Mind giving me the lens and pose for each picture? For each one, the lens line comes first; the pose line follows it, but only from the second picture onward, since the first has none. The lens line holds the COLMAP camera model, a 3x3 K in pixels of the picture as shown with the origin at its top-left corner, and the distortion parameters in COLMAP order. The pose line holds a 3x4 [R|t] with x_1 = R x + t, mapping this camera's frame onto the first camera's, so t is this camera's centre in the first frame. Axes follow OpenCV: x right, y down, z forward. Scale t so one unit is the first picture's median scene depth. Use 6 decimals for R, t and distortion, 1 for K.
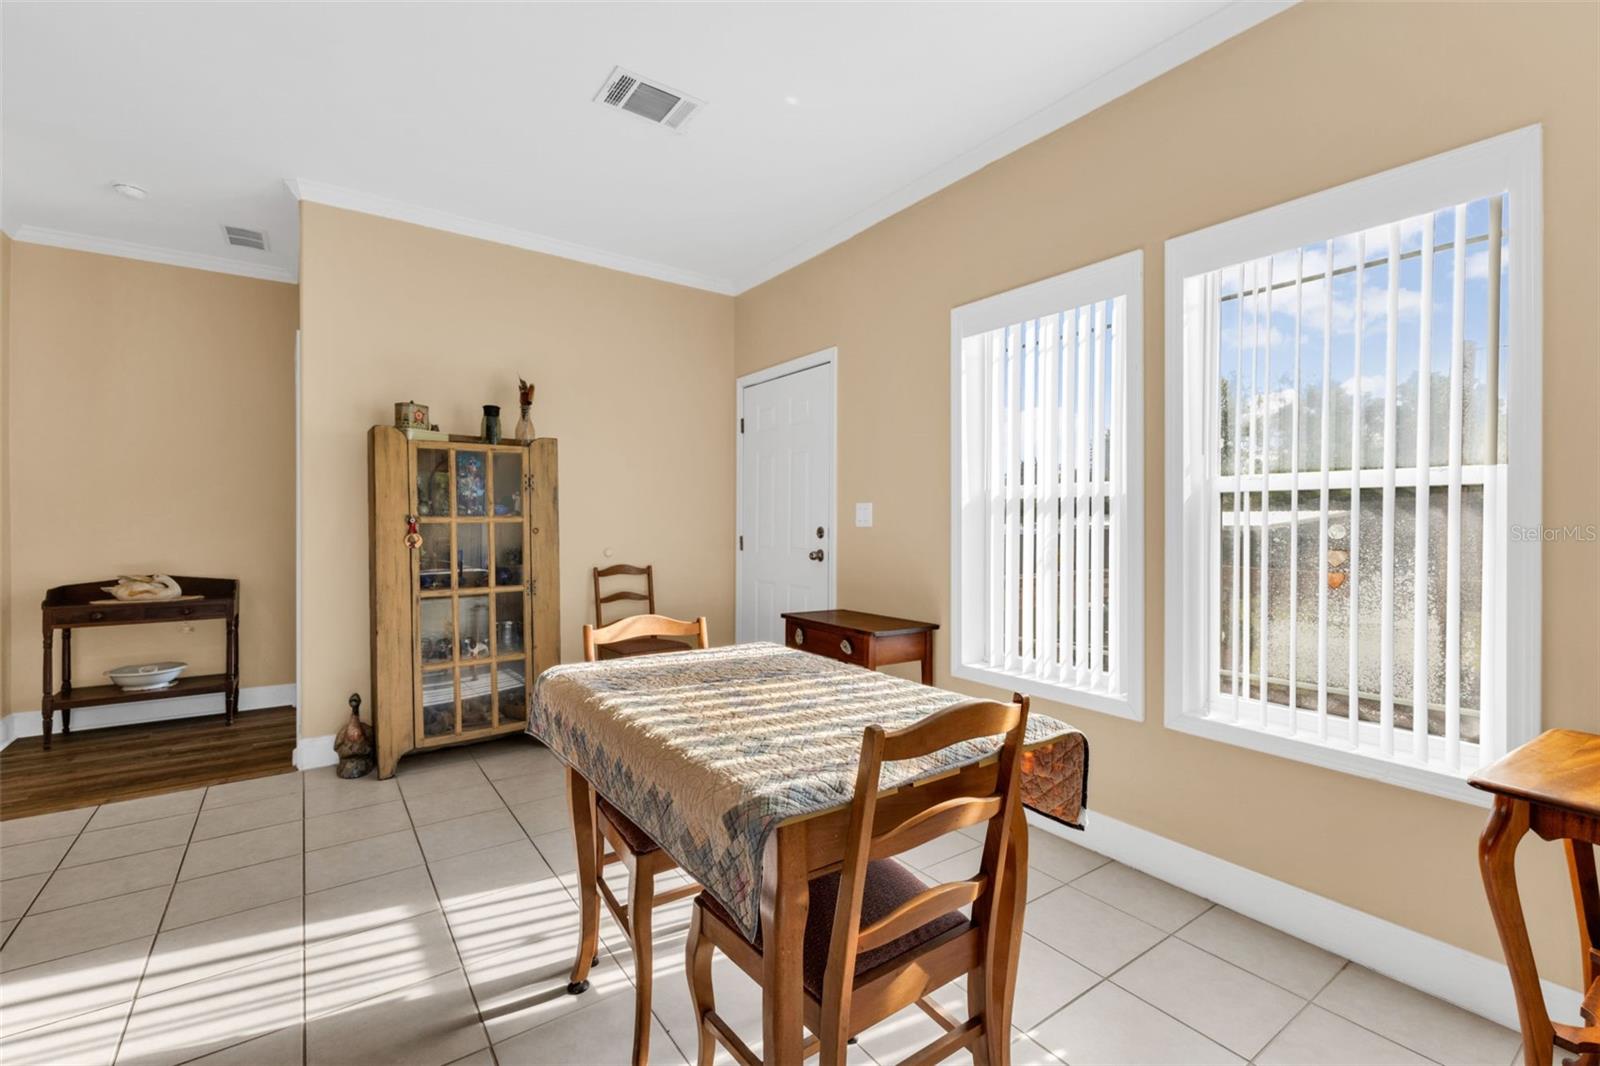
lens RADIAL K [[689.4, 0, 801.0], [0, 689.4, 527.7], [0, 0, 1]] dist [0.006270, -0.000194]
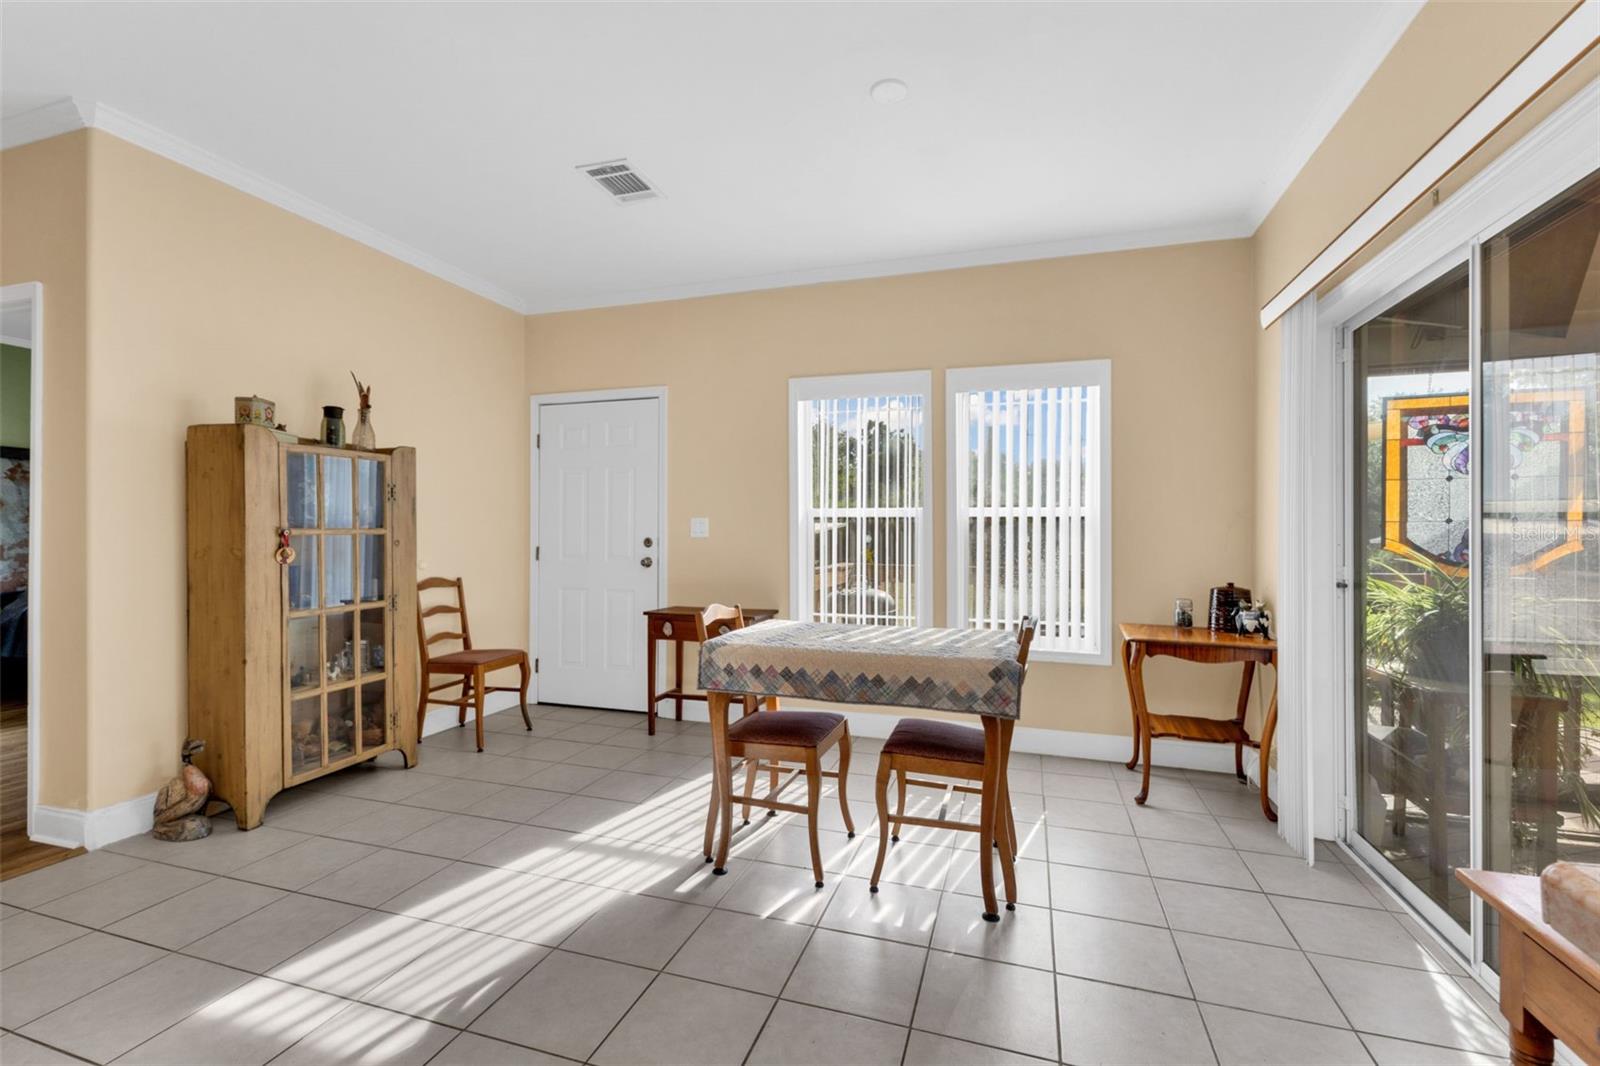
lens RADIAL K [[694.4, 0, 800.0], [0, 694.4, 533.0], [0, 0, 1]] dist [0.000095, -0.000594]
pose [[0.804308, -0.001245, 0.594212, -0.511067], [0.005051, 0.999976, -0.004742, -0.002062], [-0.594191, 0.006815, 0.804295, -0.107549]]
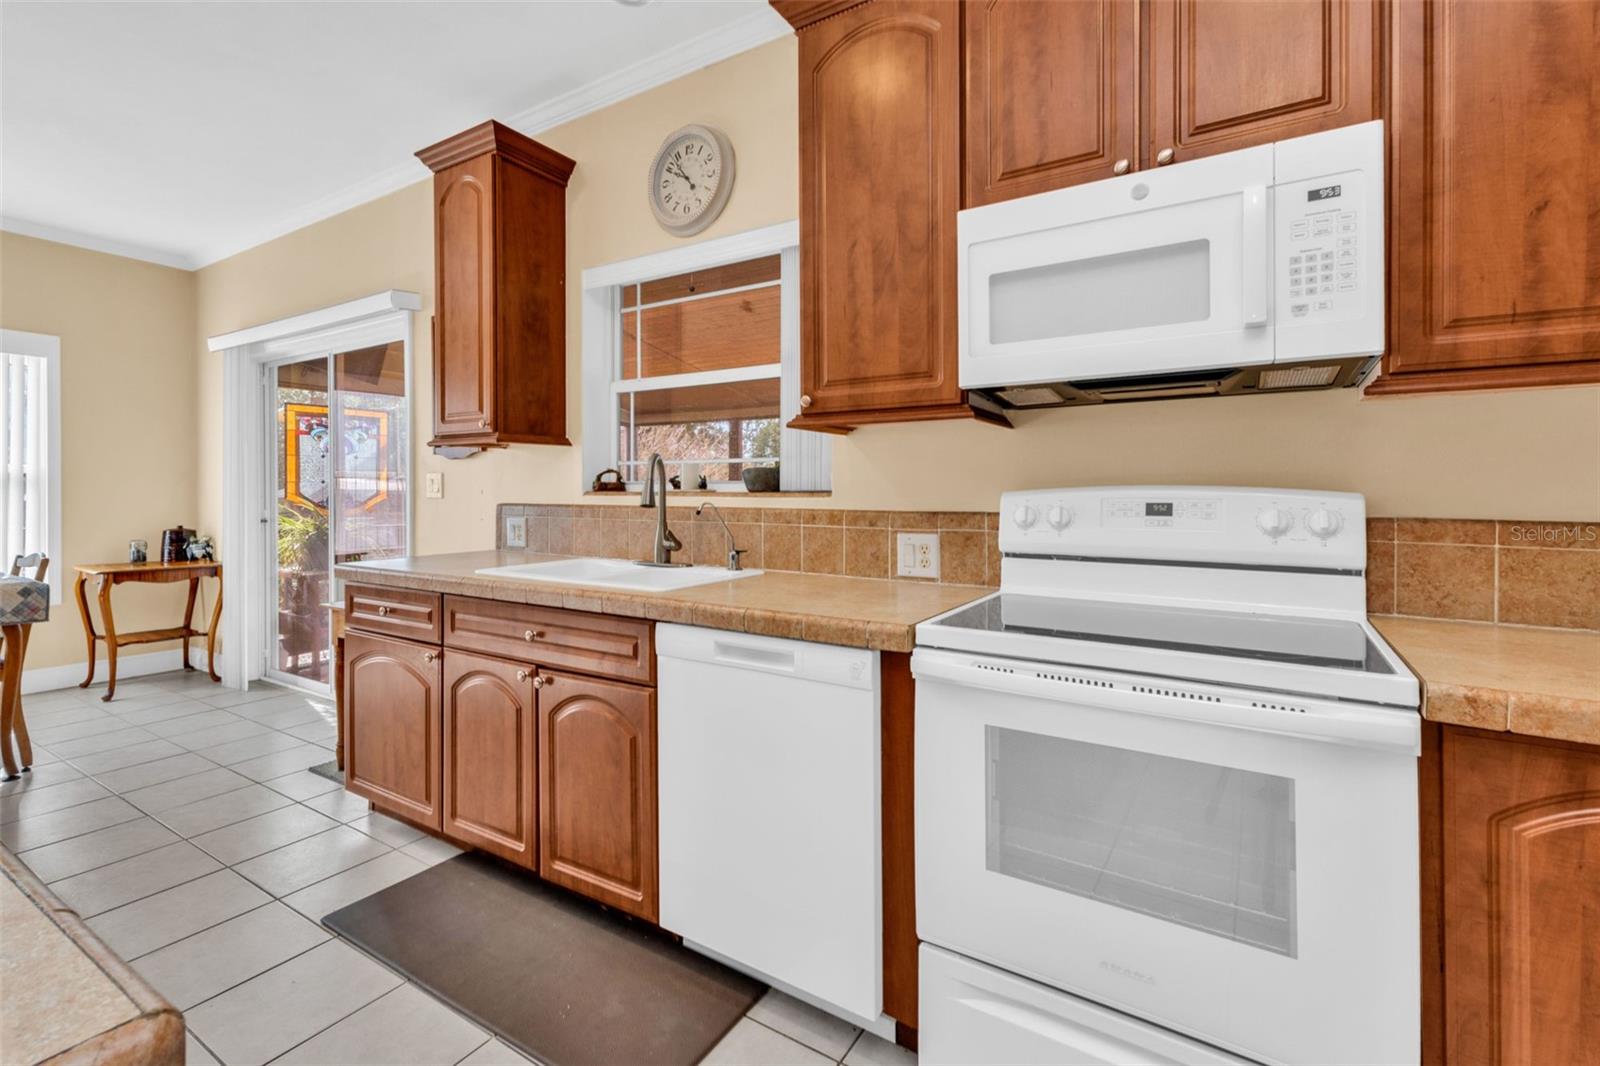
lens RADIAL K [[712.4, 0, 801.3], [0, 712.4, 490.1], [0, 0, 1]] dist [0.002601, 0.000551]
pose [[-0.391494, -0.002427, 0.920178, -1.147875], [0.003775, 0.999984, 0.004244, -0.002897], [-0.920173, 0.005135, -0.391478, -0.237382]]
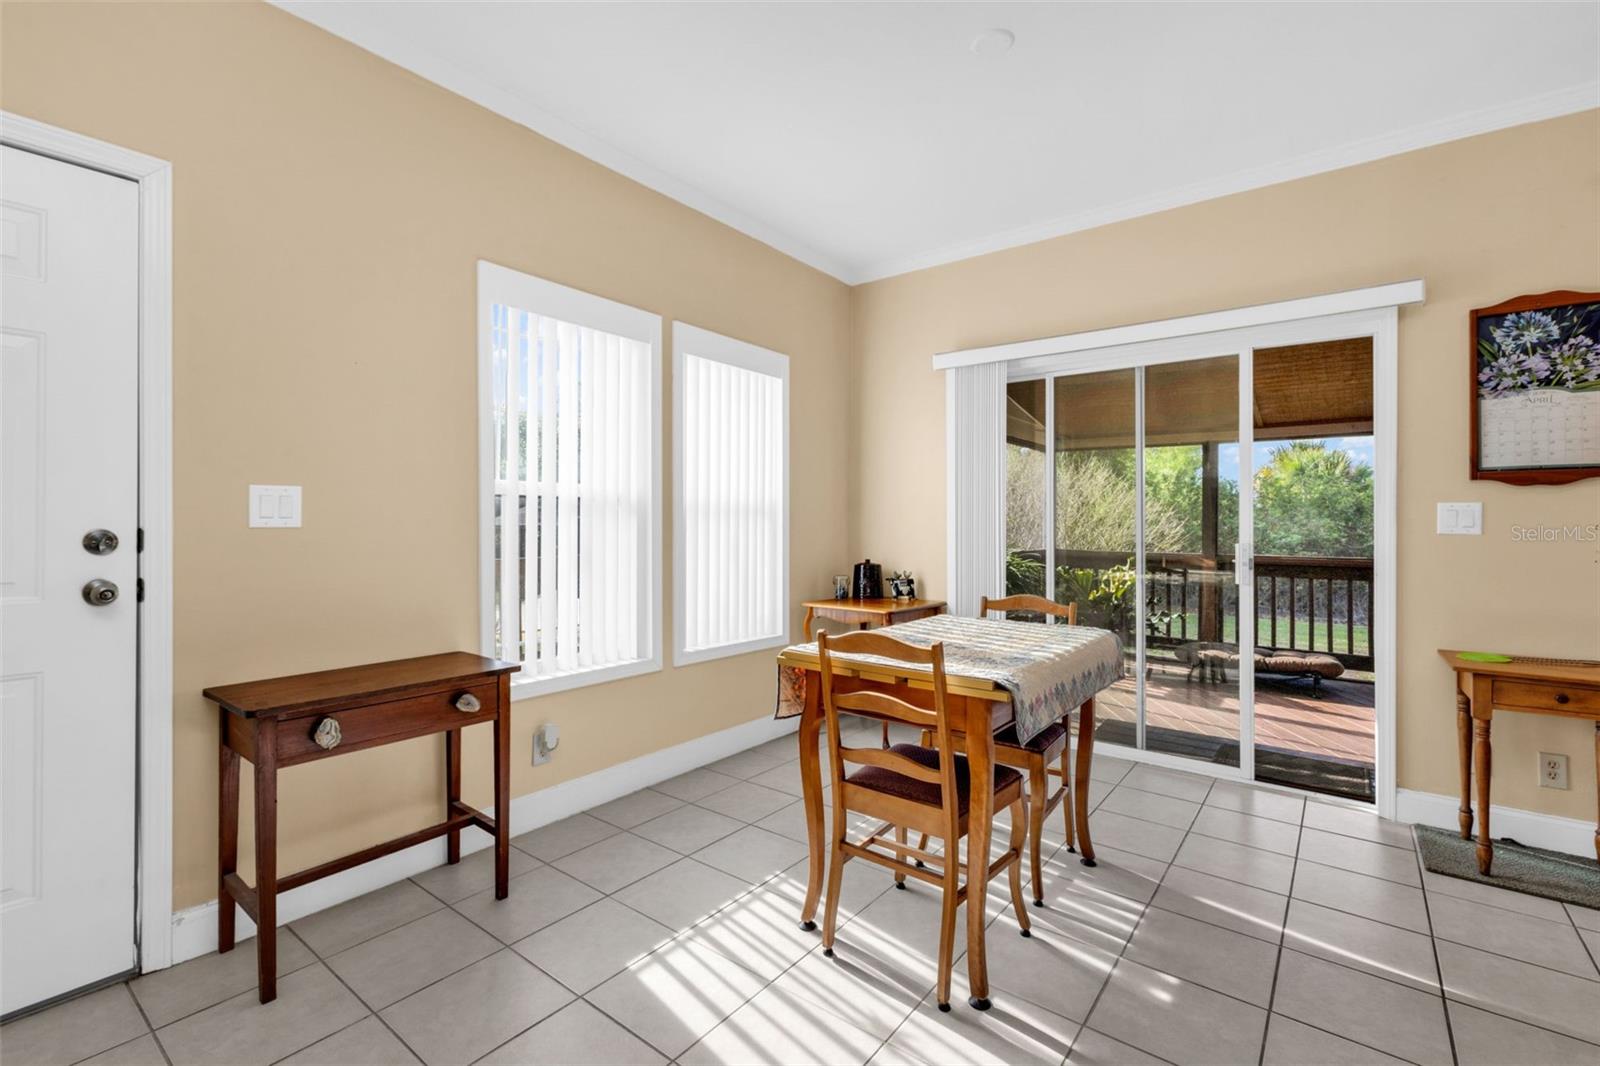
lens RADIAL K [[705.1, 0, 793.6], [0, 705.1, 521.2], [0, 0, 1]] dist [-0.000194, -0.000516]
pose [[-0.286525, -0.006771, 0.958049, -0.598999], [0.001168, 0.999972, 0.007416, -0.010357], [-0.958072, 0.003244, -0.286509, 0.770355]]
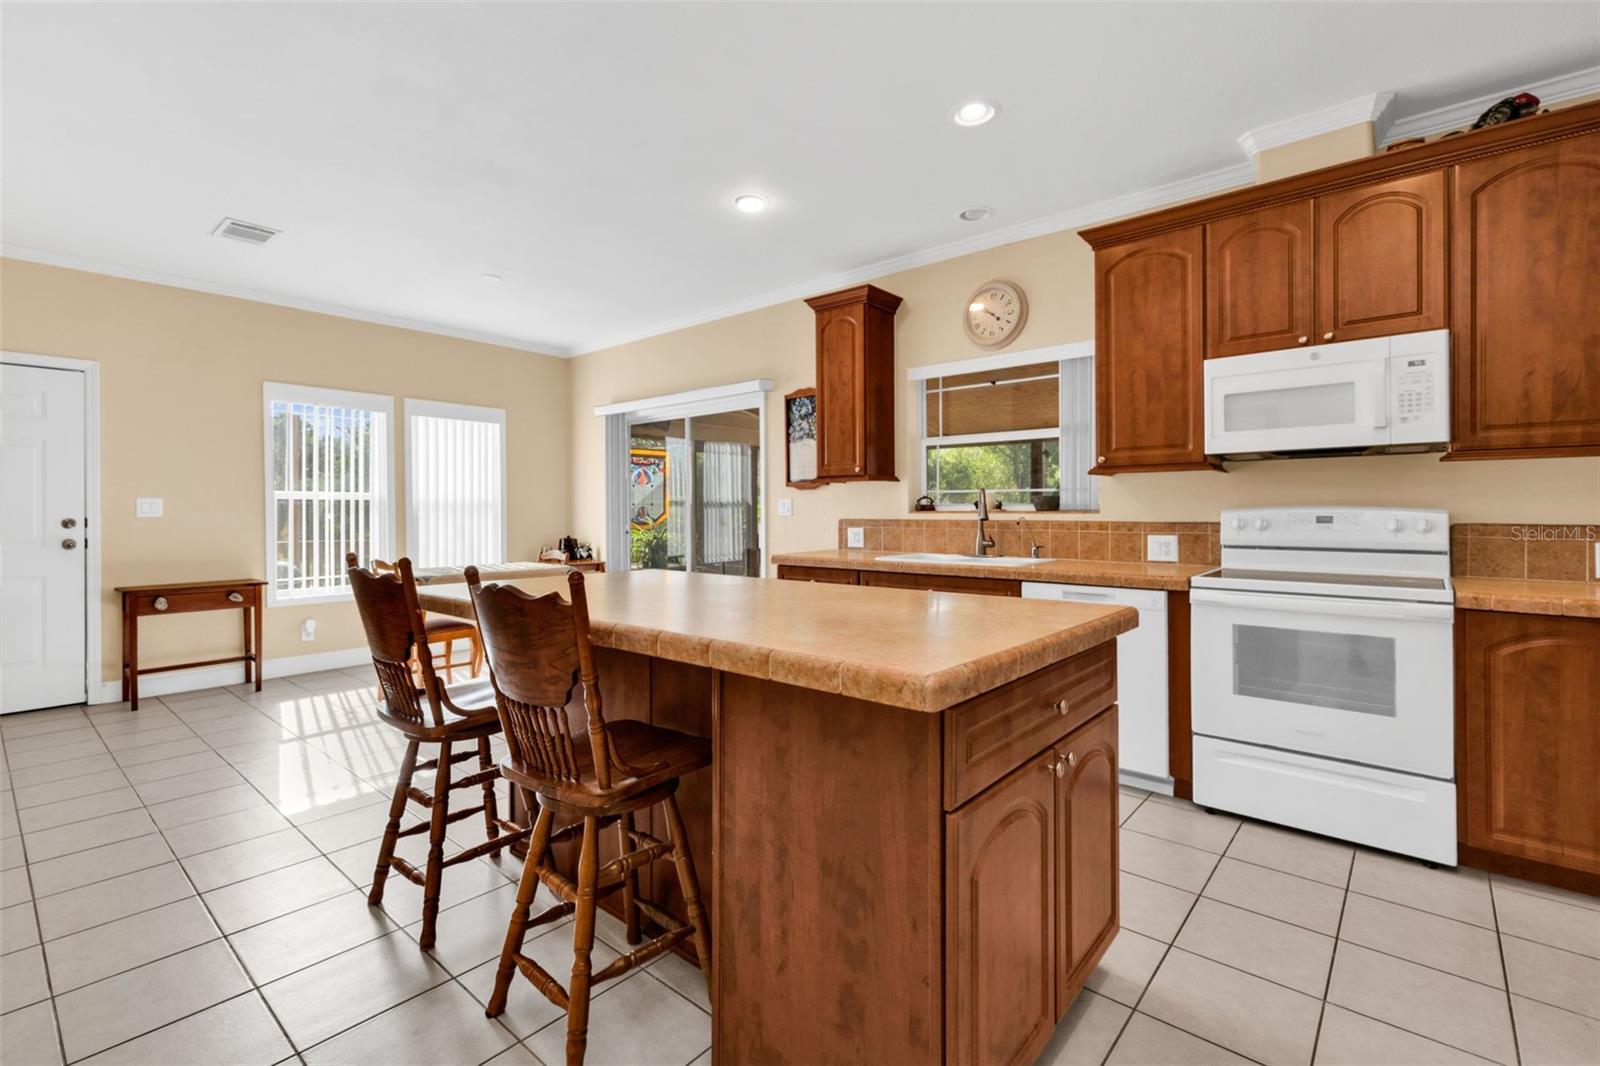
lens RADIAL K [[707.9, 0, 792.1], [0, 707.9, 512.3], [0, 0, 1]] dist [0.003197, -0.001052]
pose [[-0.238745, -0.006512, 0.971060, -1.471724], [0.009943, 0.999909, 0.009150, -0.009877], [-0.971031, 0.011840, -0.238659, 0.173165]]
